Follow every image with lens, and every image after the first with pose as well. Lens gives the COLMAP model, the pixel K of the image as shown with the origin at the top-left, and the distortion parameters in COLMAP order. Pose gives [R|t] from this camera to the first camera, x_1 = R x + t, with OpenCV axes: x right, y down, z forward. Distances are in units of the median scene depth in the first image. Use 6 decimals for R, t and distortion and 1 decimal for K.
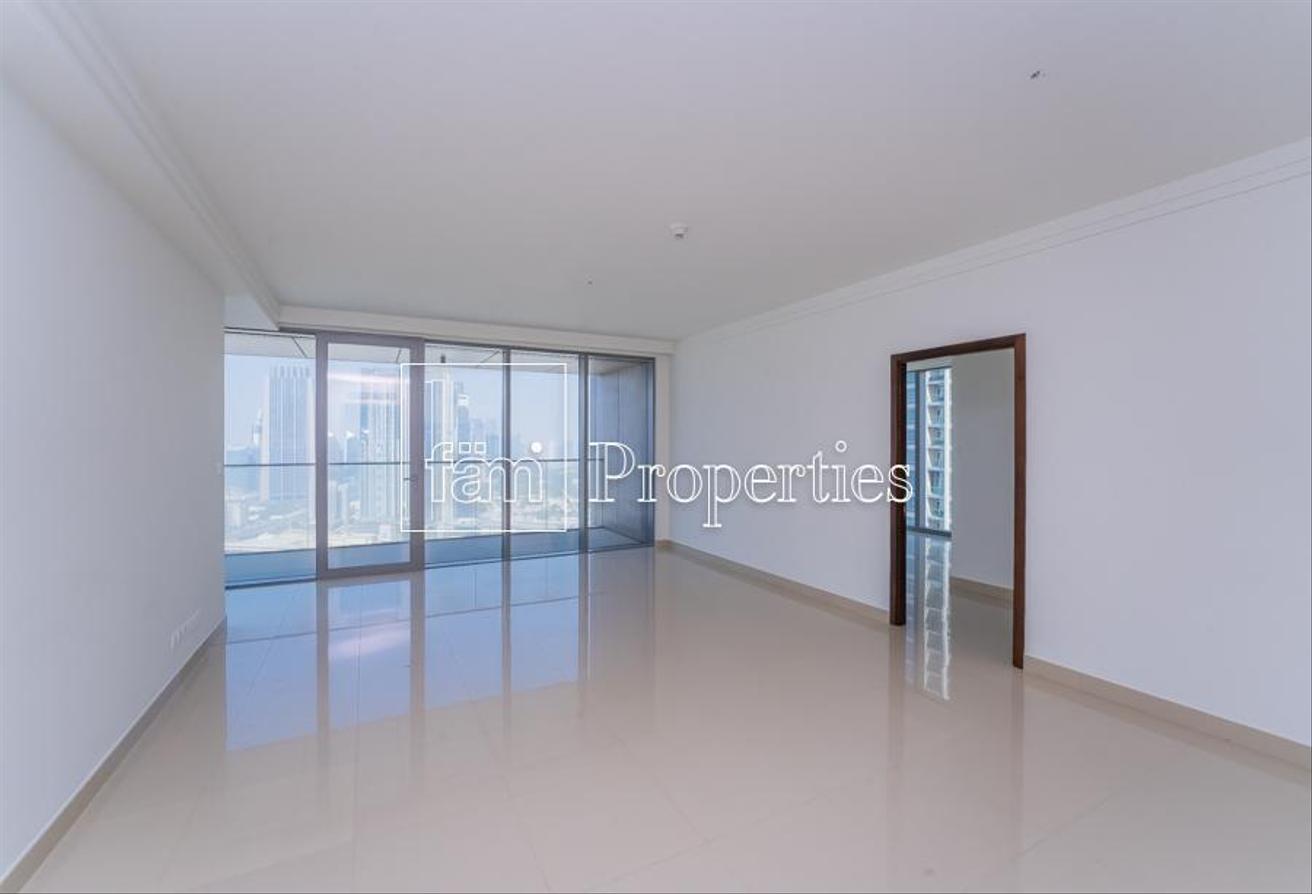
lens RADIAL K [[541.2, 0, 641.2], [0, 541.2, 446.9], [0, 0, 1]] dist [-0.017120, 0.002304]
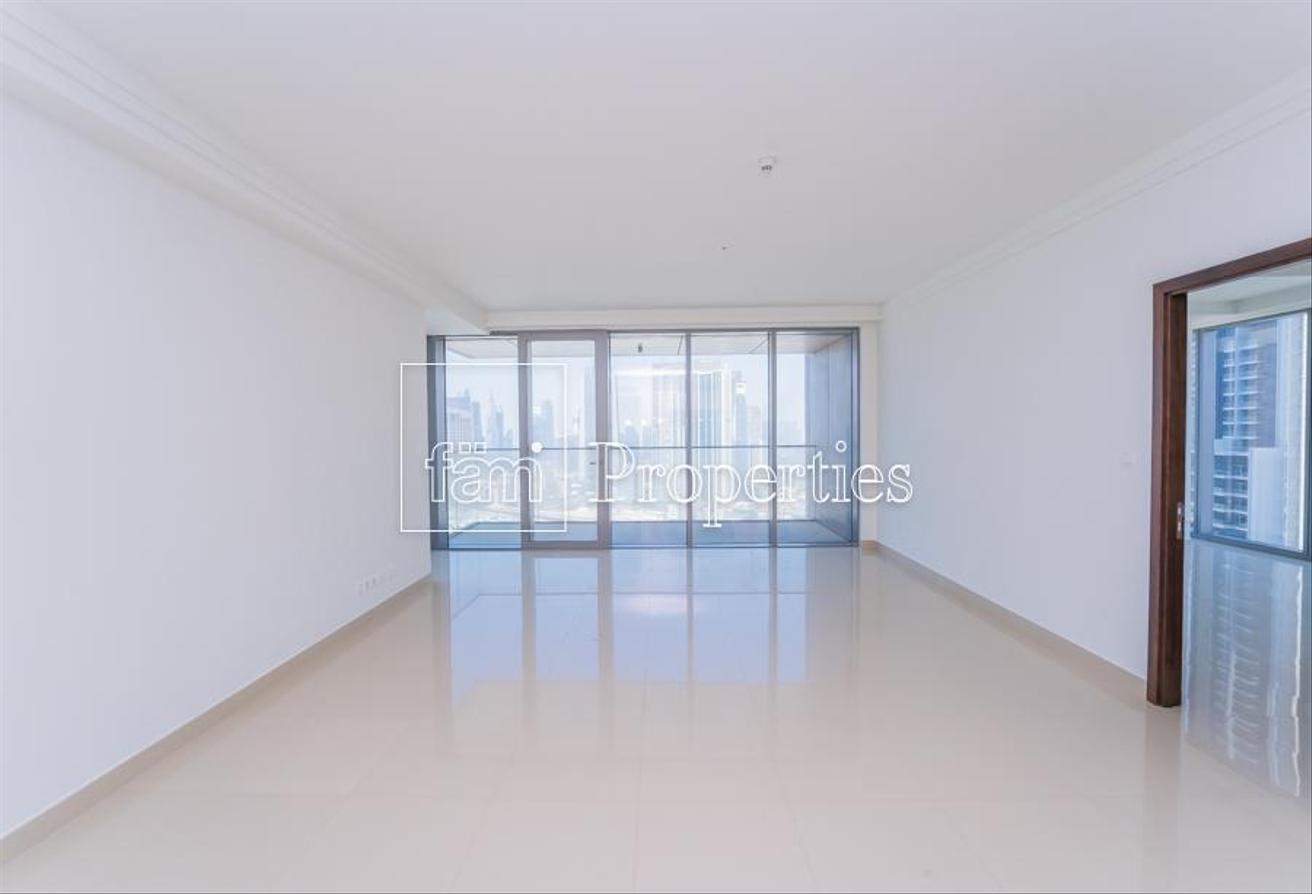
lens RADIAL K [[541.2, 0, 648.2], [0, 541.2, 446.6], [0, 0, 1]] dist [-0.017120, 0.002304]
pose [[0.882145, 0.004535, -0.470956, 0.146850], [0.007268, 0.999703, 0.023241, 0.001850], [0.470922, -0.023925, 0.881851, 0.098914]]
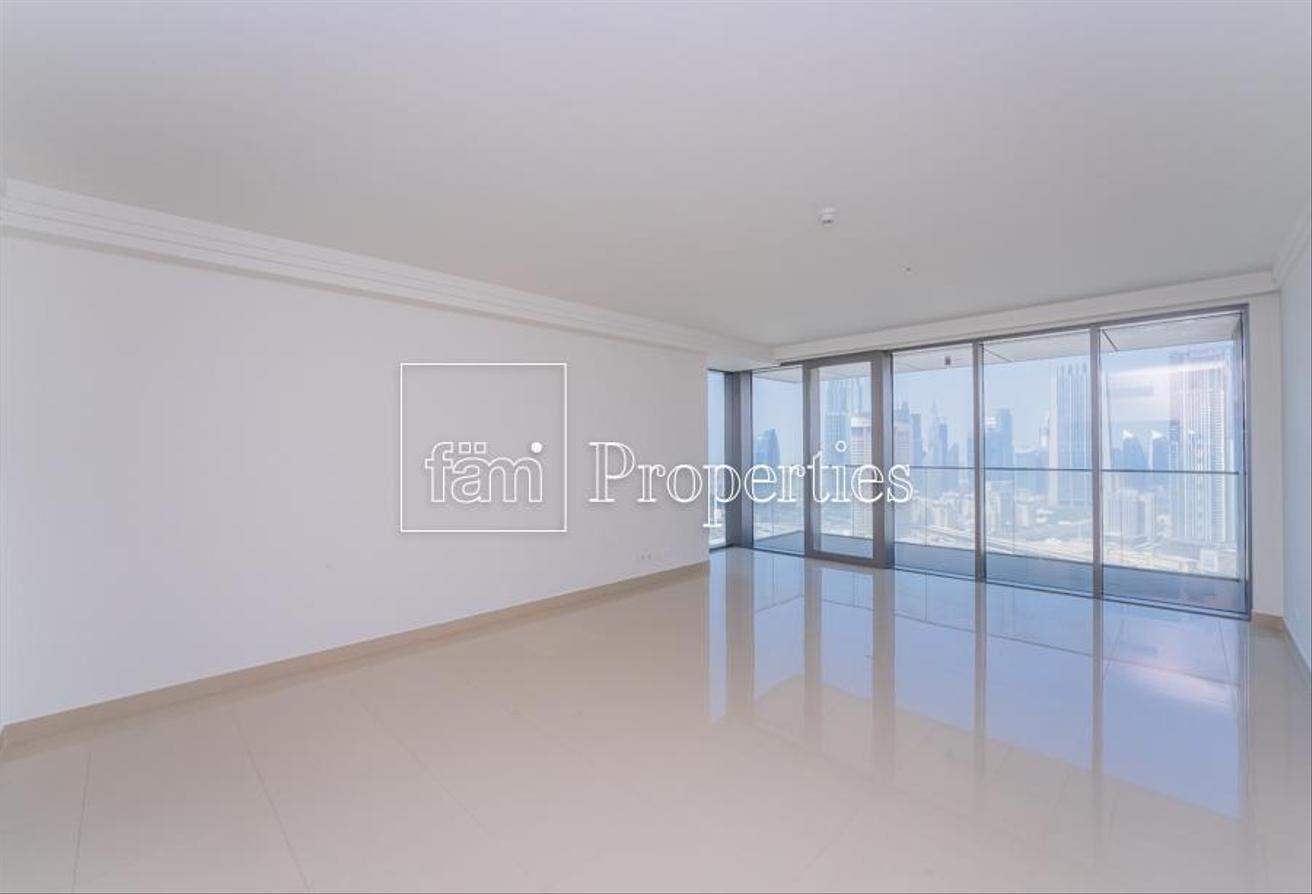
lens RADIAL K [[541.2, 0, 652.4], [0, 541.2, 441.8], [0, 0, 1]] dist [-0.017120, 0.002304]
pose [[0.310728, -0.012942, -0.950411, 0.416811], [-0.000628, 0.999904, -0.013821, -0.004418], [0.950499, 0.004891, 0.310690, 0.219590]]
